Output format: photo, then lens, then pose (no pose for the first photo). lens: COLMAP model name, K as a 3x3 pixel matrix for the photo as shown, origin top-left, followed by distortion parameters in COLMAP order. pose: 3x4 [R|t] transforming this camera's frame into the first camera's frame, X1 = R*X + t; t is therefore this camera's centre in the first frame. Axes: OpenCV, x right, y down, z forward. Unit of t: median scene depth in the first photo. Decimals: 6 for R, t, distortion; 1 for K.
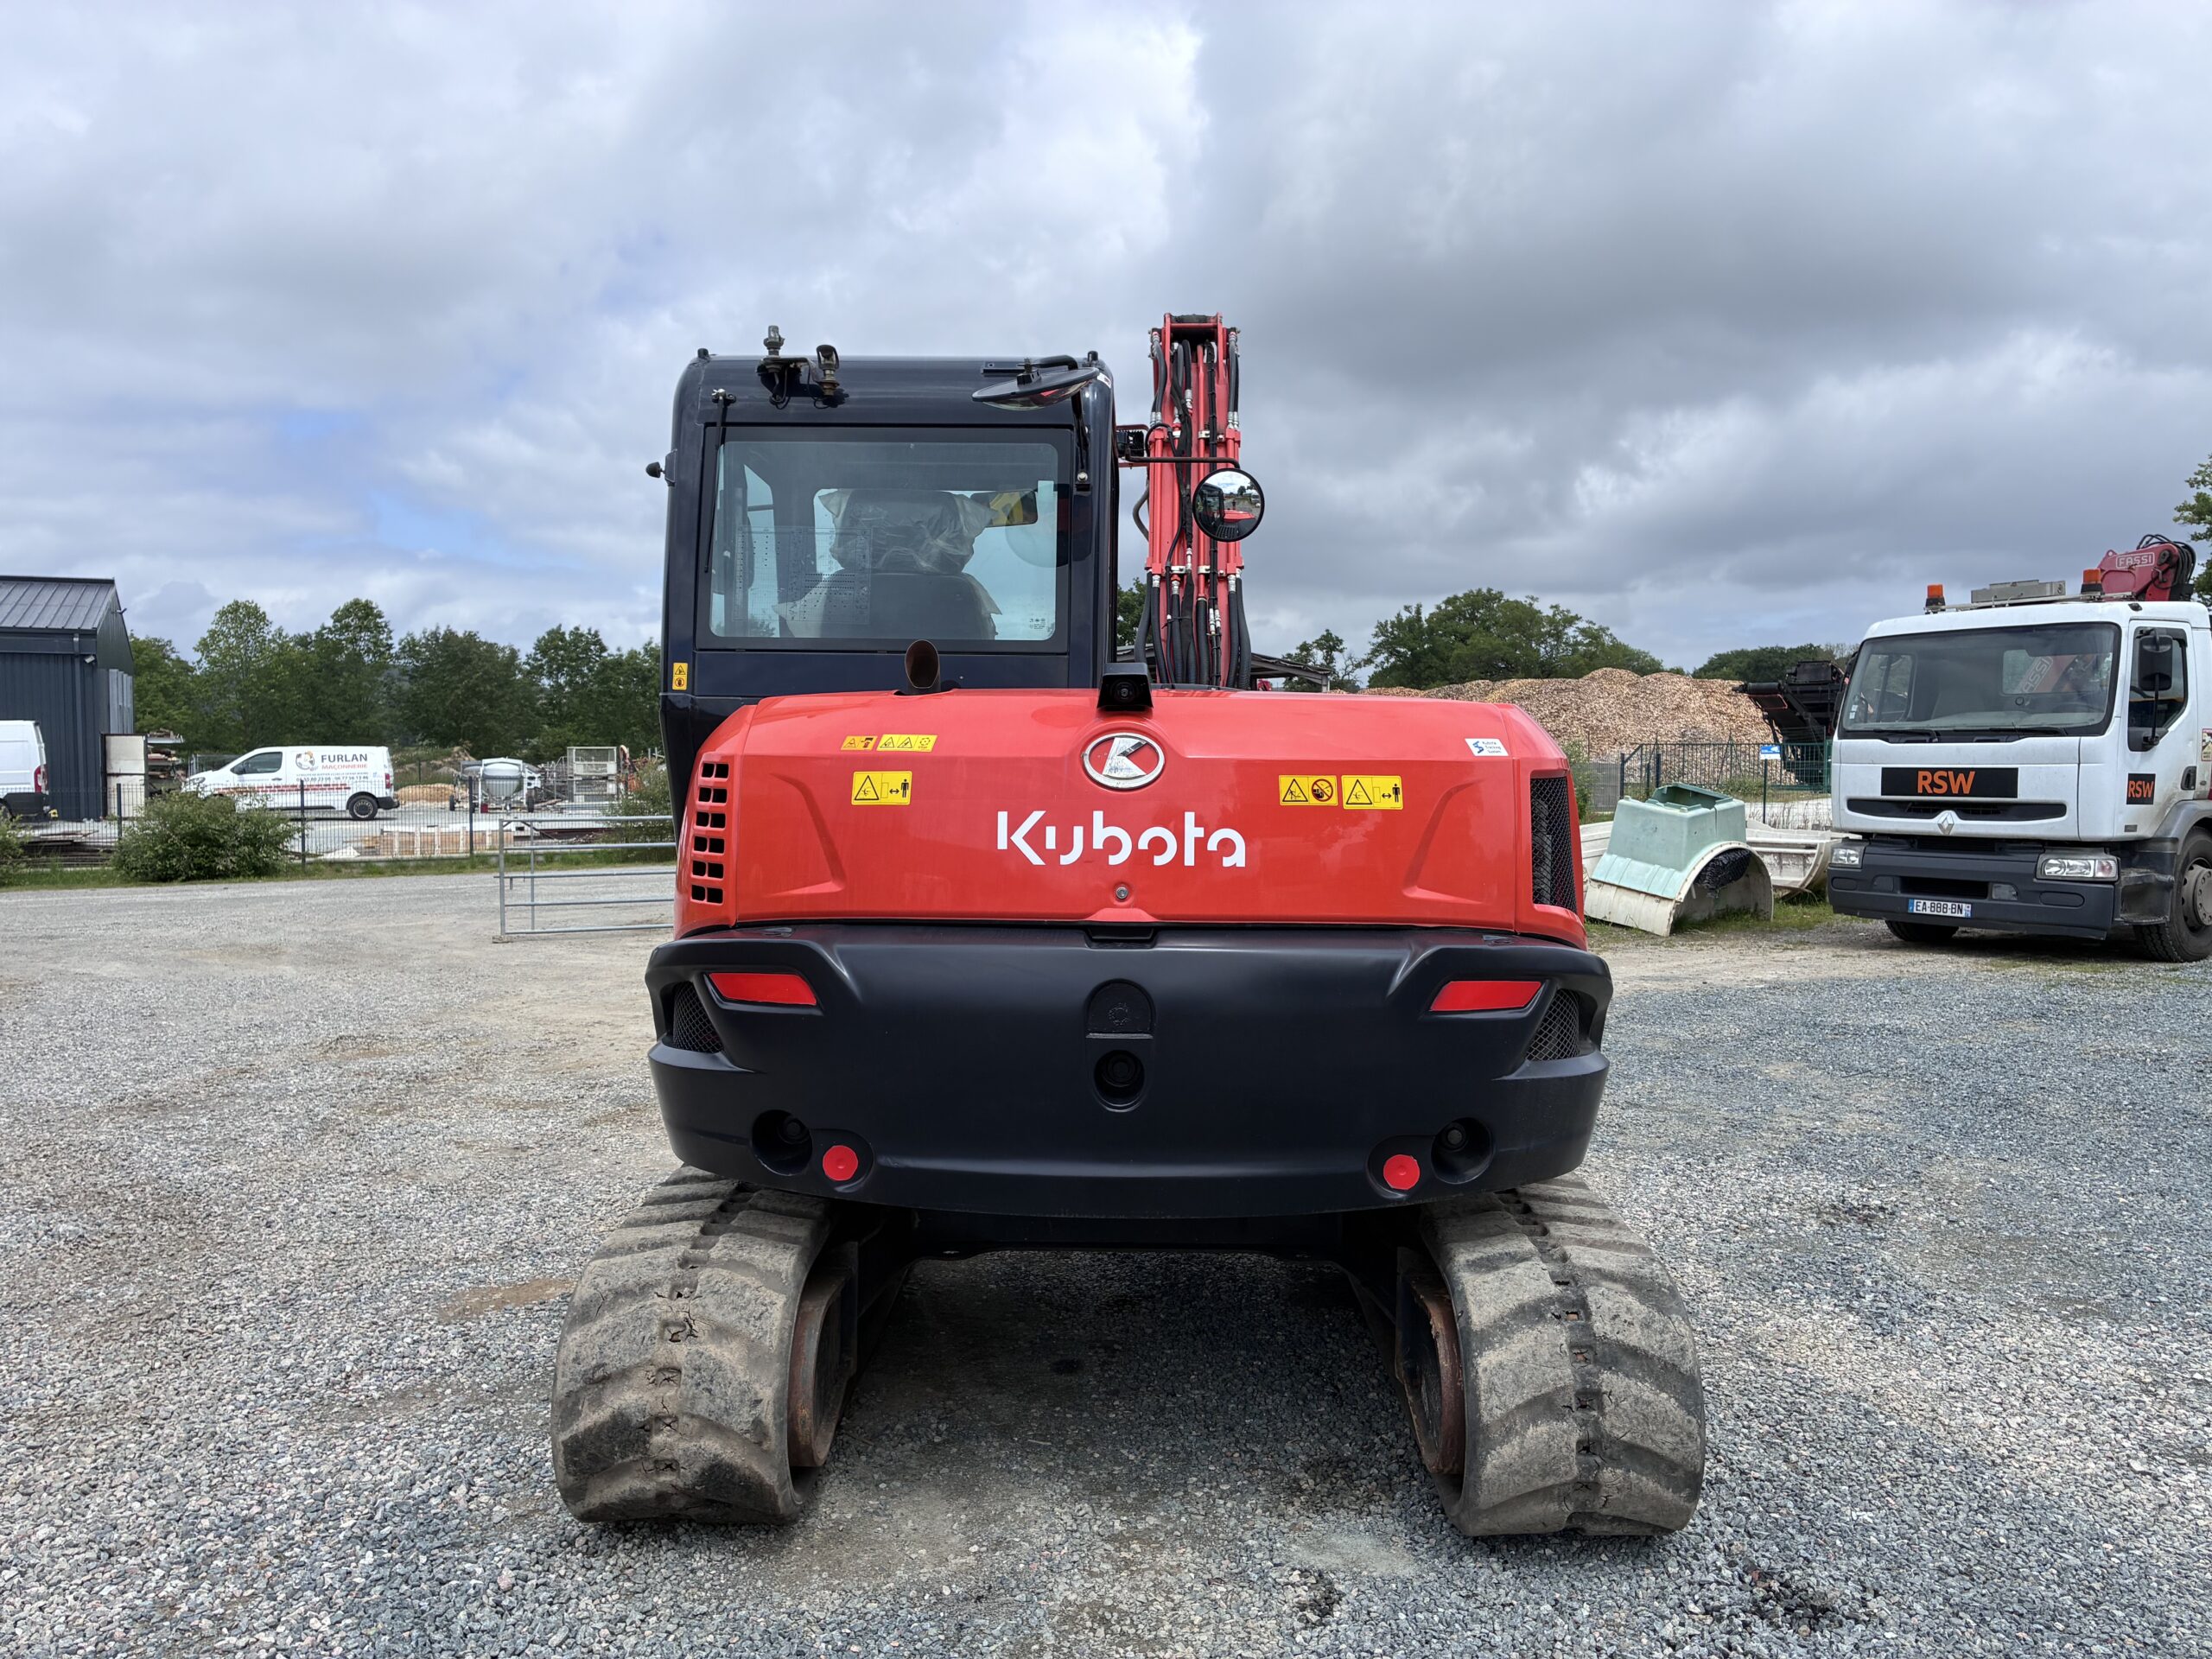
lens RADIAL K [[1676.4, 0, 1106.1], [0, 1676.4, 830.0], [0, 0, 1]] dist [0.000963, 0.000365]
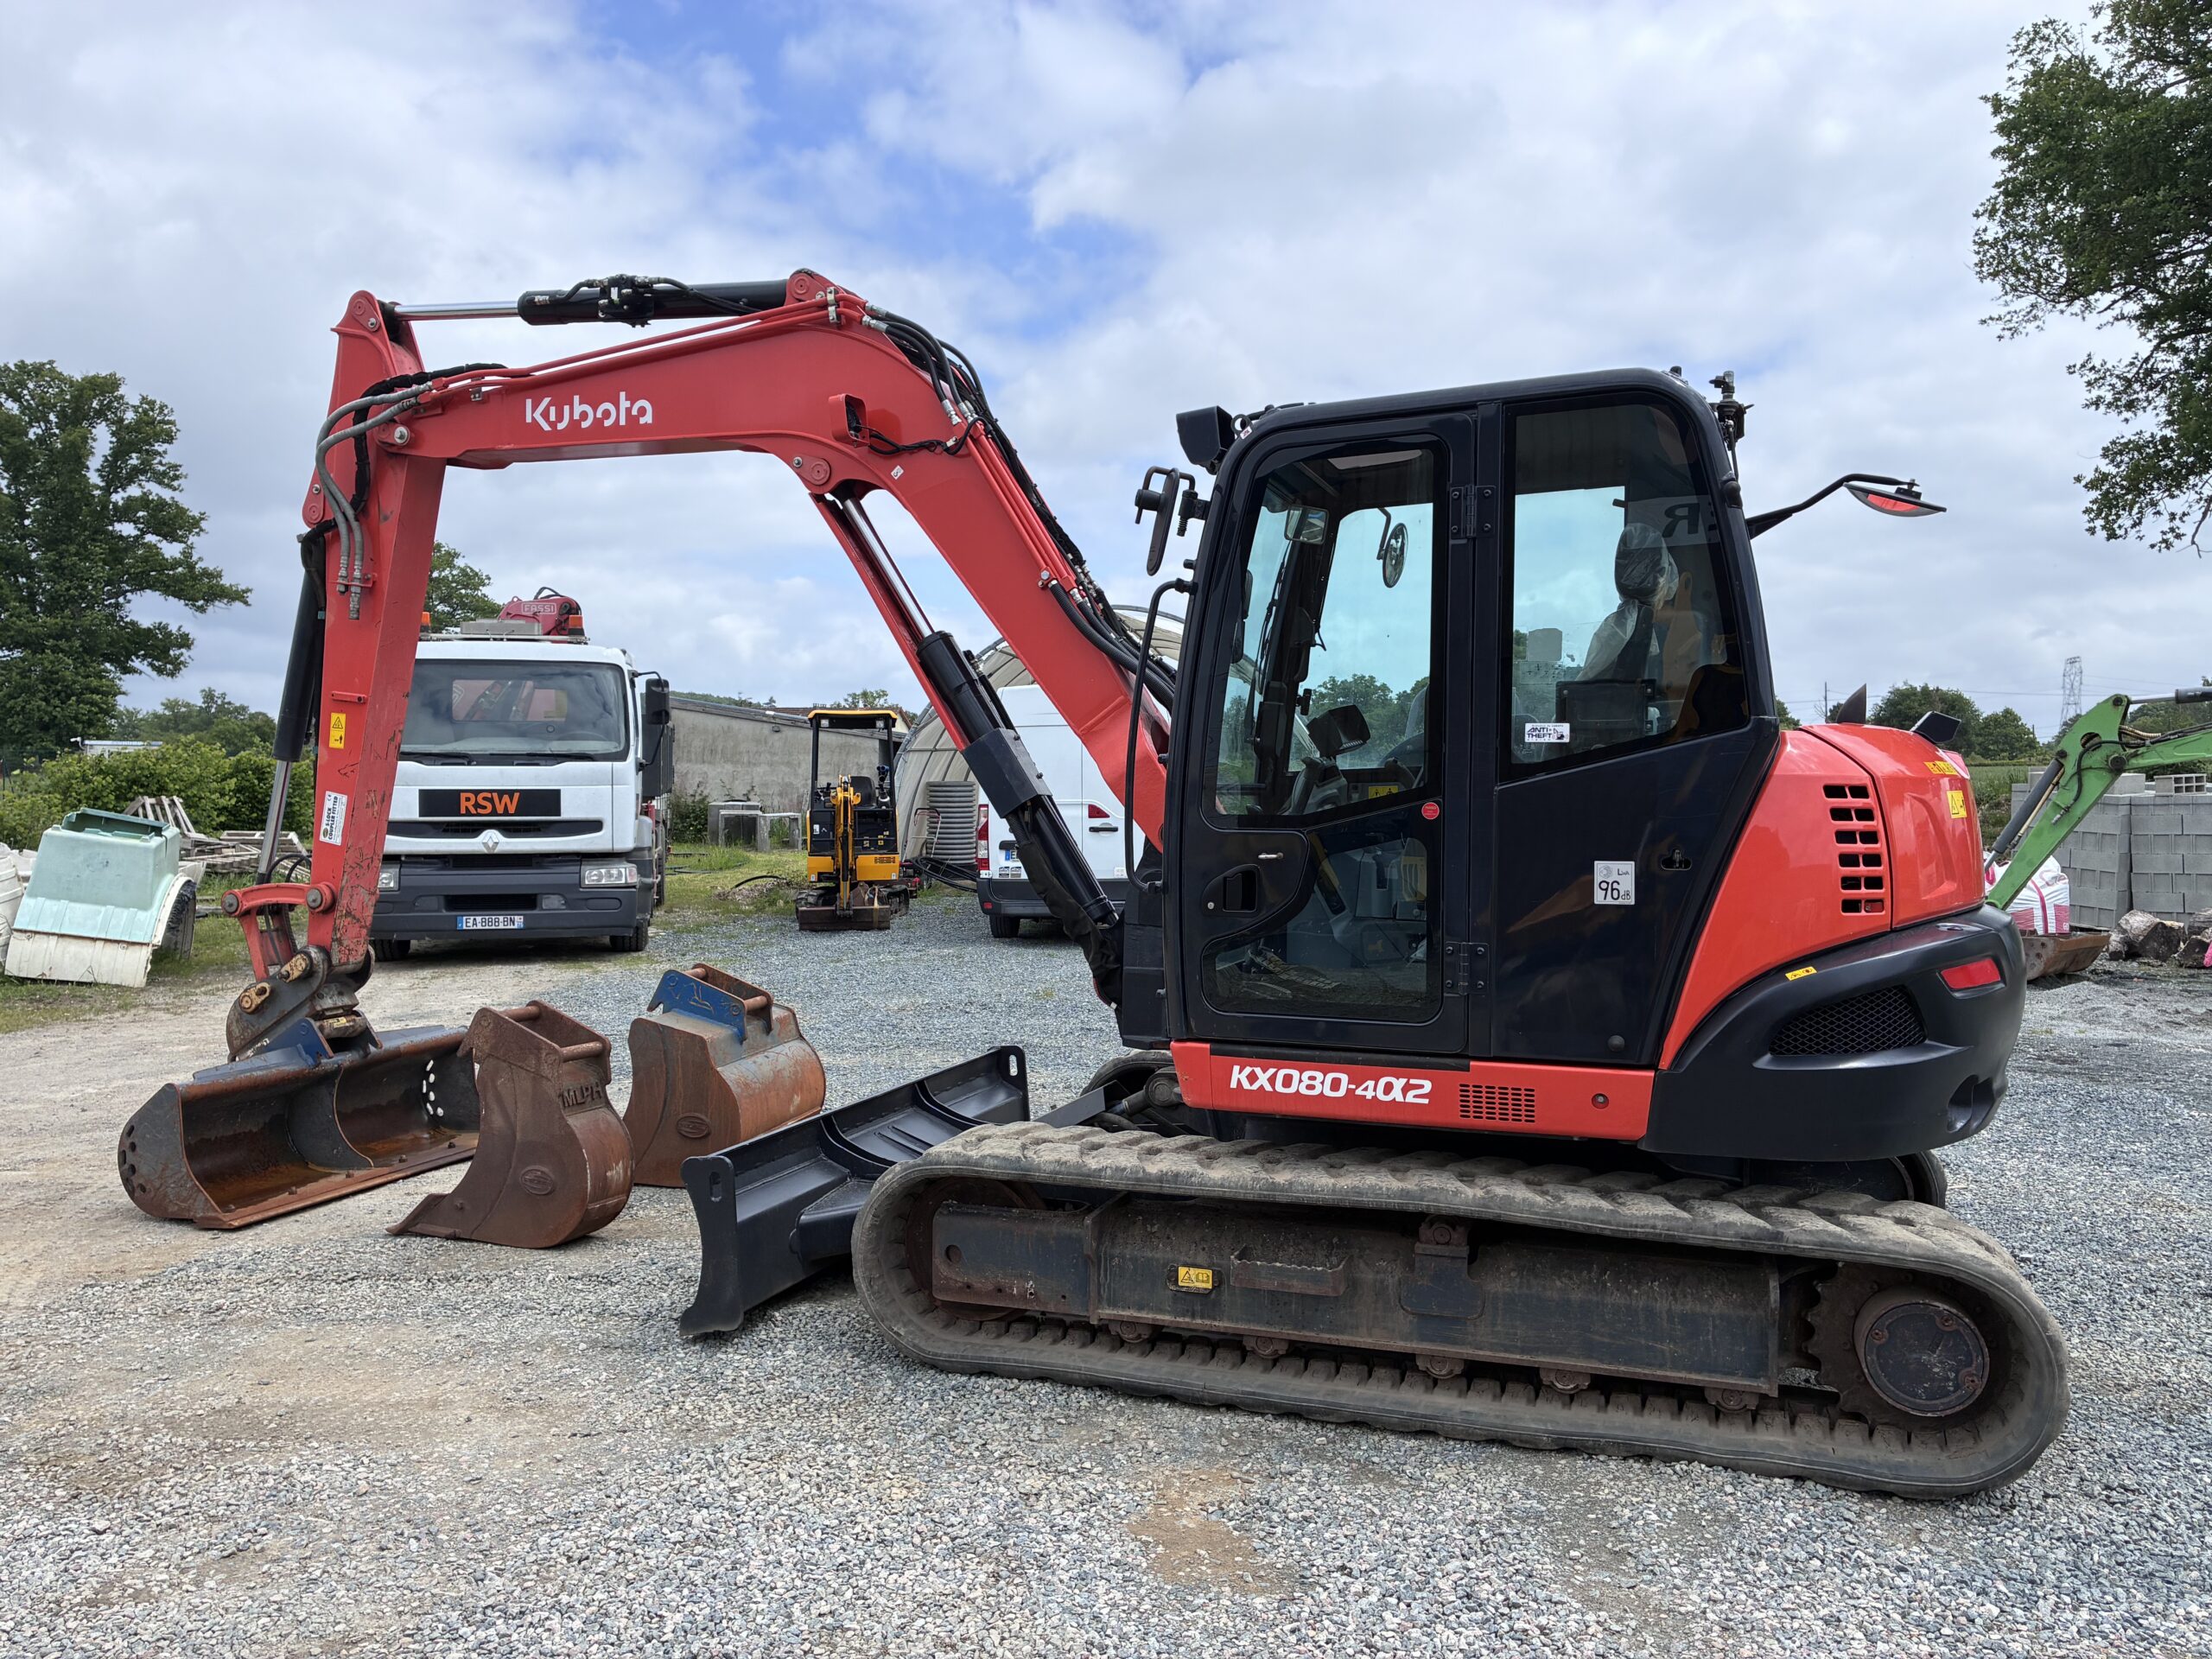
lens RADIAL K [[1676.4, 0, 1105.8], [0, 1676.4, 824.1], [0, 0, 1]] dist [0.000963, 0.000365]
pose [[0.298631, -0.025402, 0.954030, -0.392068], [0.039457, 0.999120, 0.014252, -0.014917], [-0.953553, 0.033387, 0.299371, 0.312923]]
